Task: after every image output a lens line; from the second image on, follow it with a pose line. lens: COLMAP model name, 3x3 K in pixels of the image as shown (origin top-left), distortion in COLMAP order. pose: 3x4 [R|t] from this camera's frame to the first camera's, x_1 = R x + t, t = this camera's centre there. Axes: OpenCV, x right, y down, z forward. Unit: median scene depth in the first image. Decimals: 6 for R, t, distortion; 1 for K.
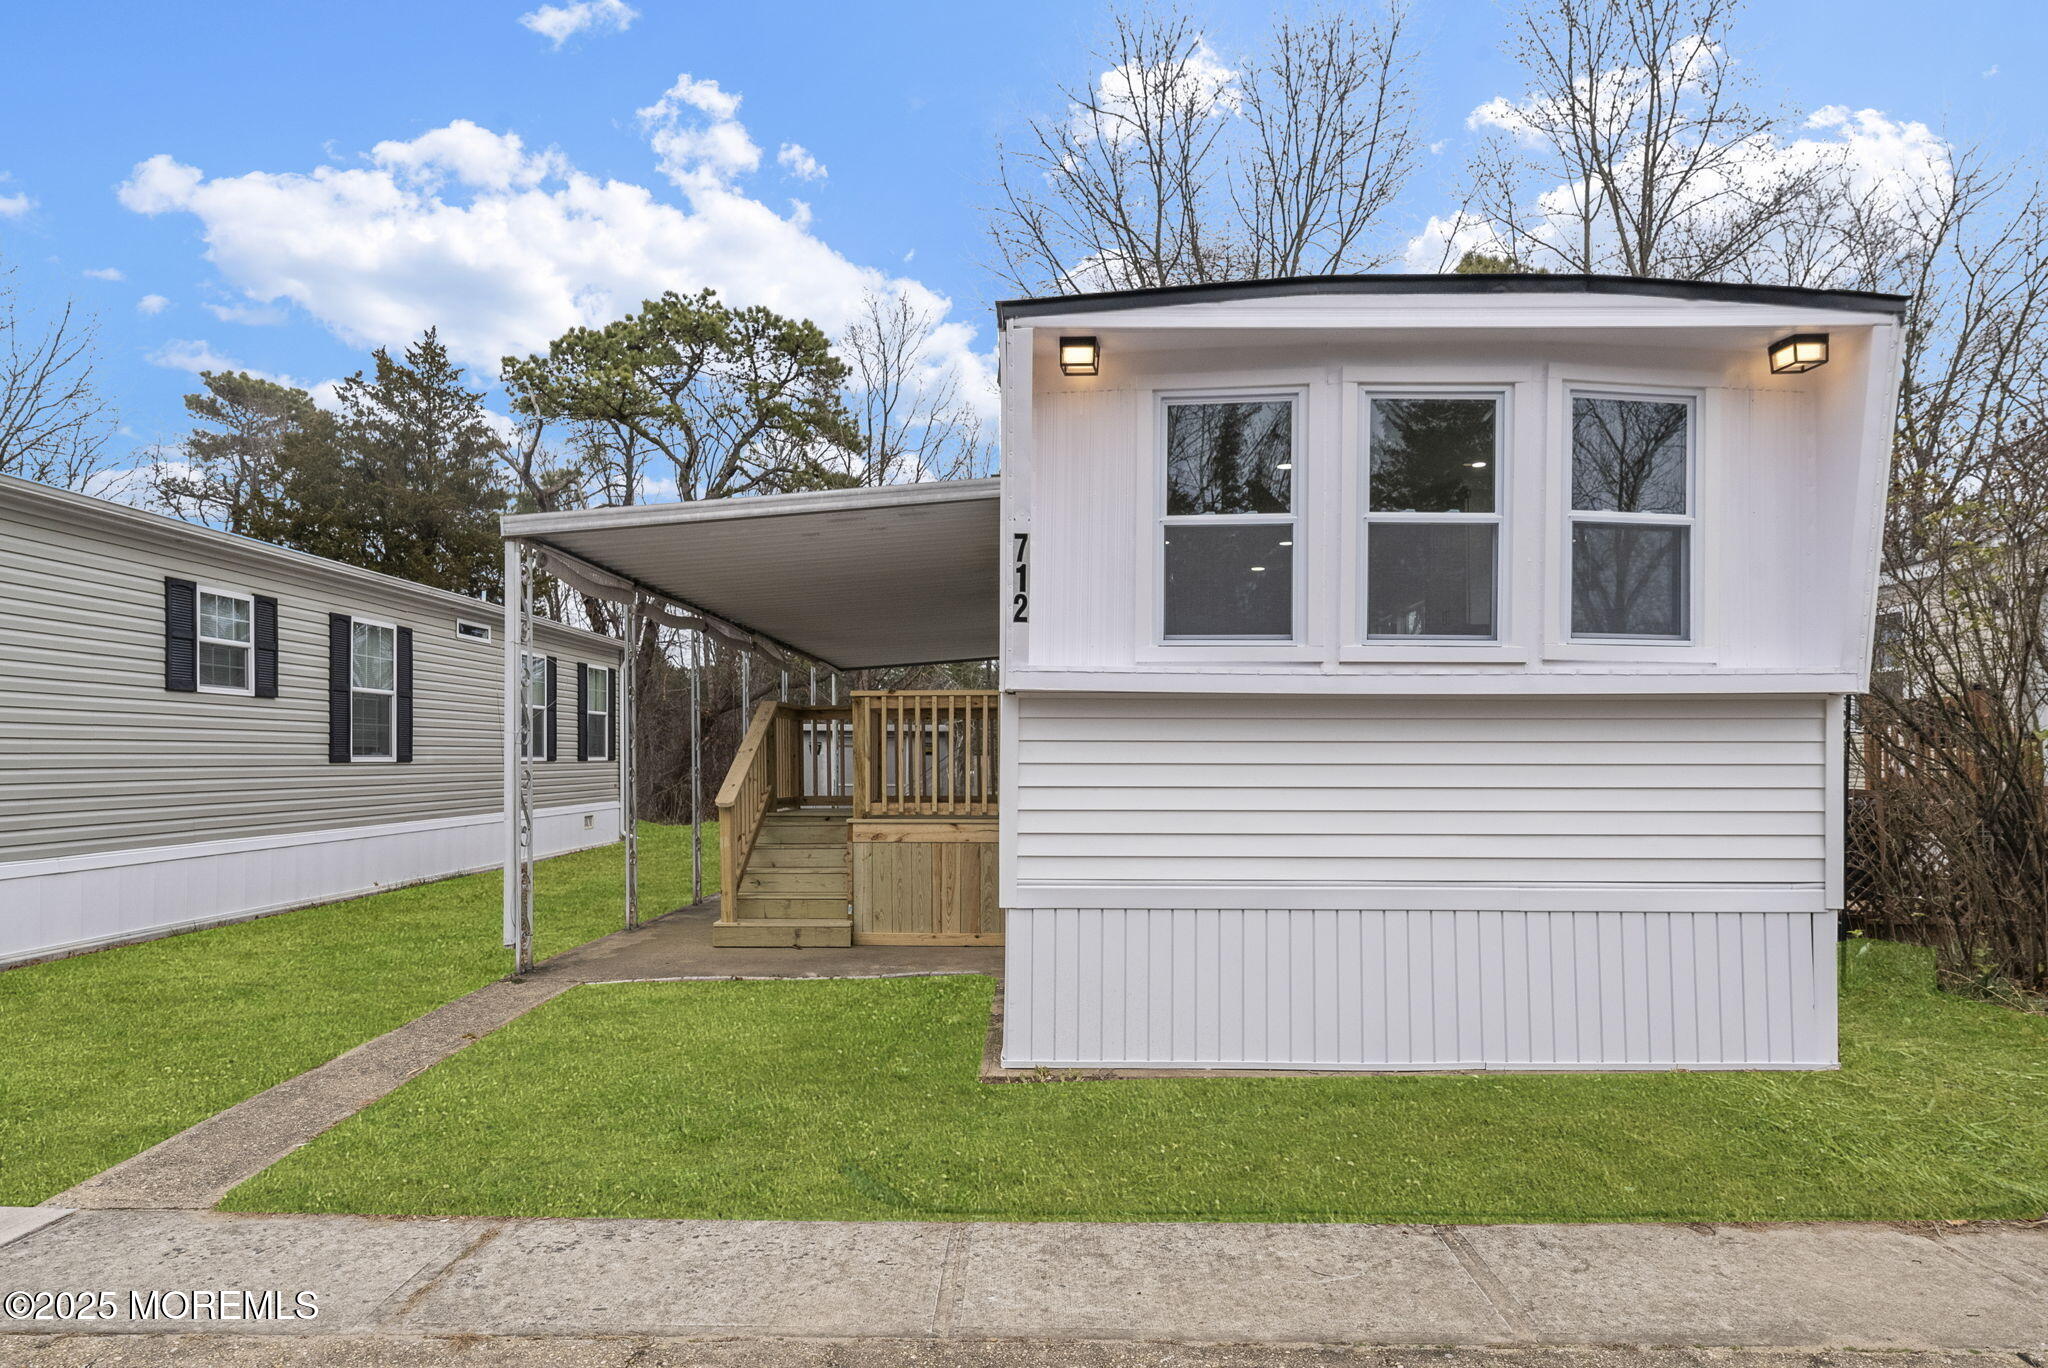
lens RADIAL K [[1269.7, 0, 1028.5], [0, 1269.7, 742.8], [0, 0, 1]] dist [0.001824, 0.000501]
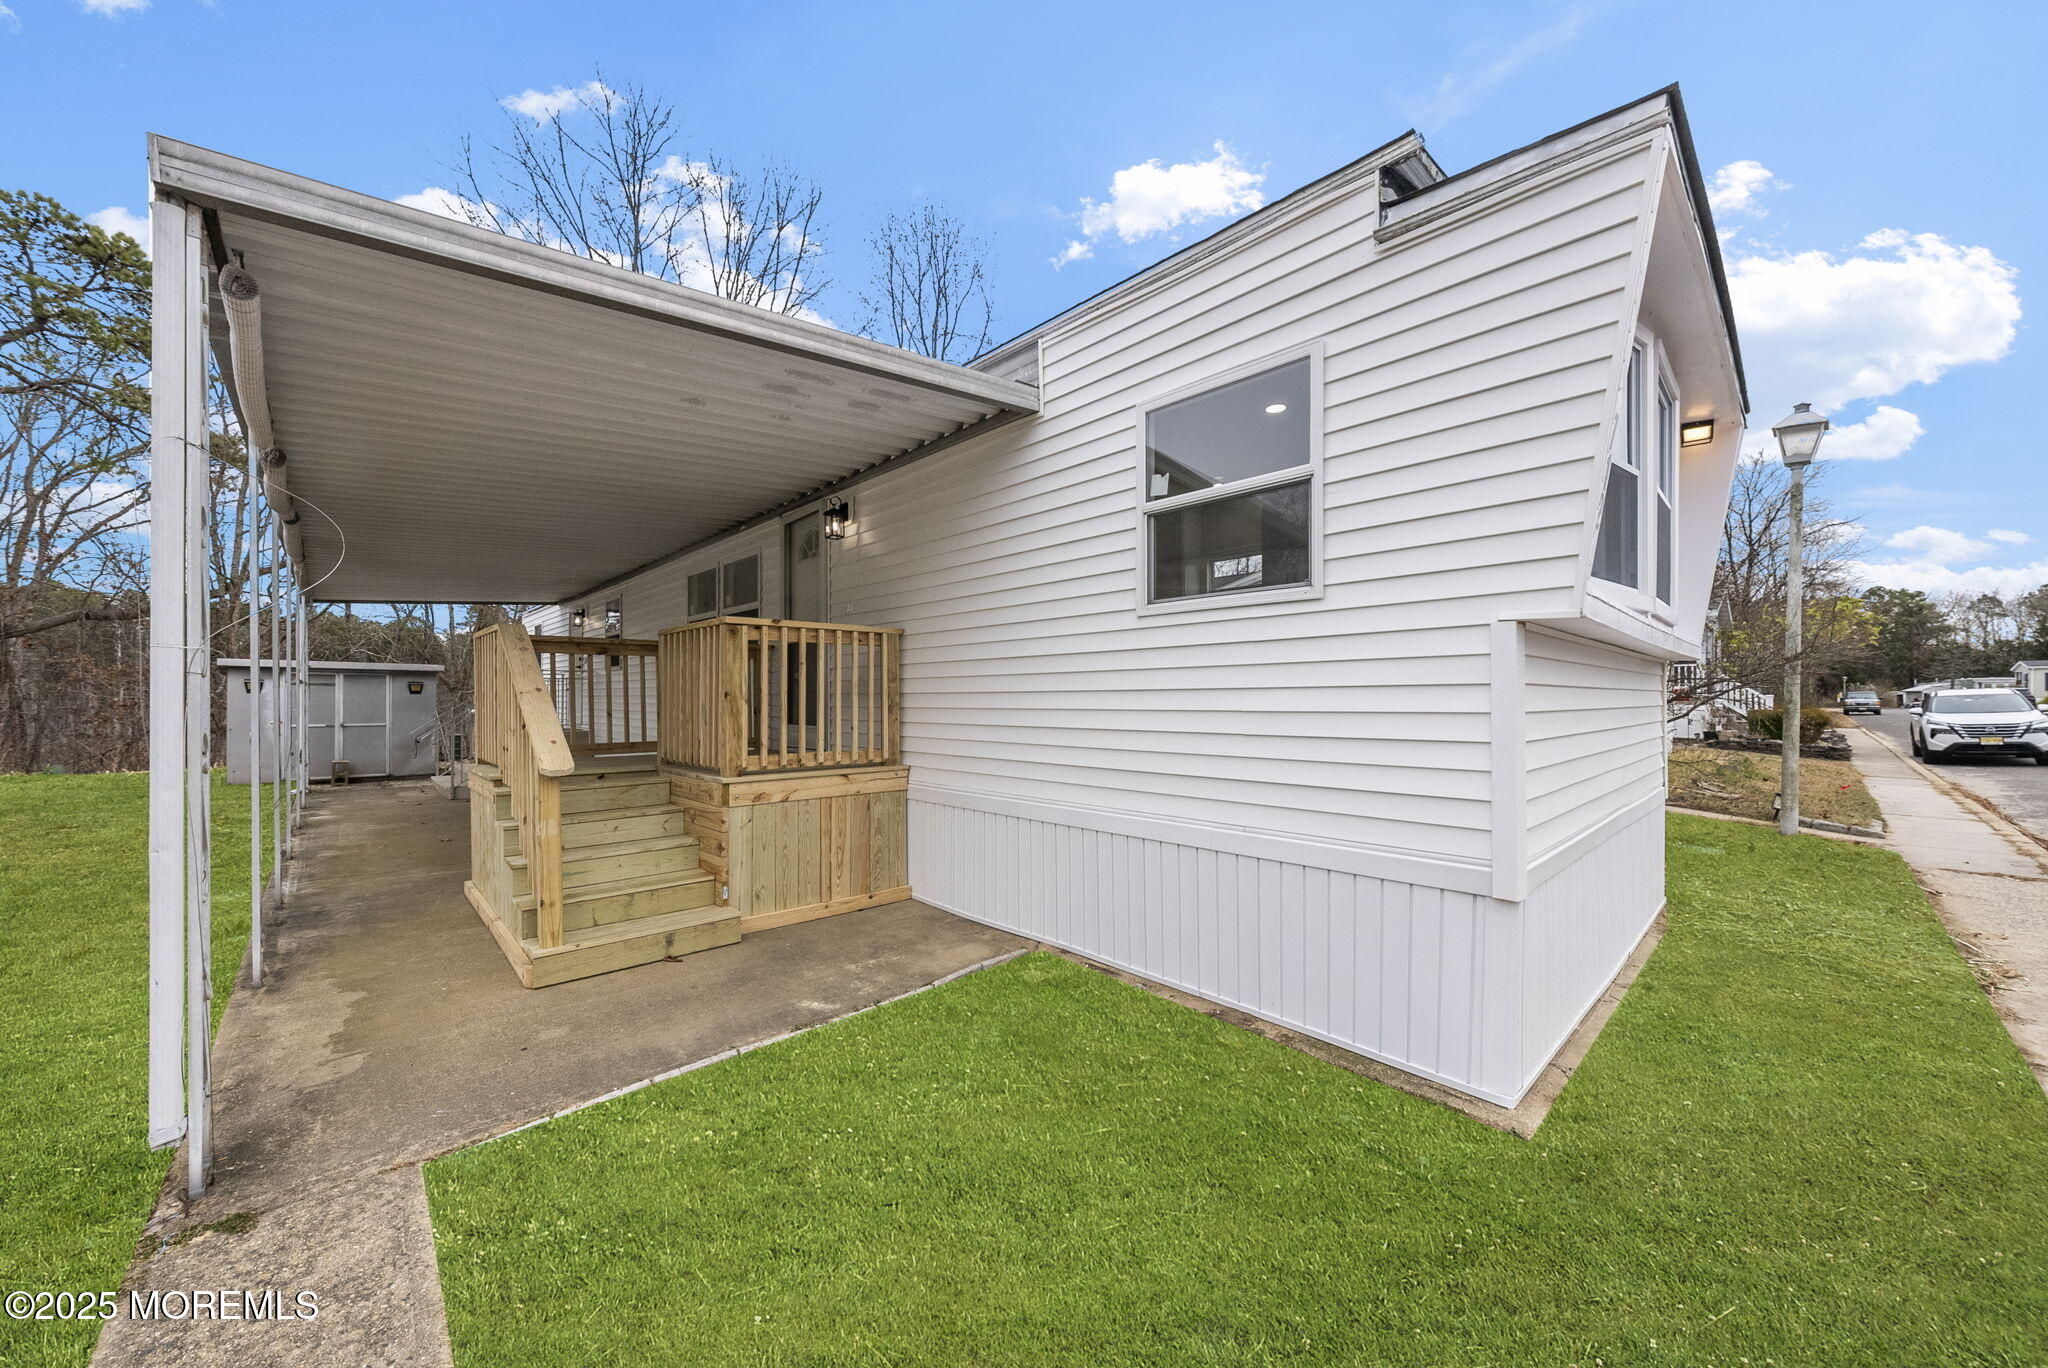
lens RADIAL K [[759.7, 0, 1027.0], [0, 759.7, 688.5], [0, 0, 1]] dist [0.000586, 0.000009]
pose [[0.729327, -0.005690, 0.684141, -0.325382], [-0.004665, 0.999901, 0.013289, -0.003151], [-0.684149, -0.012884, 0.729228, 0.528002]]
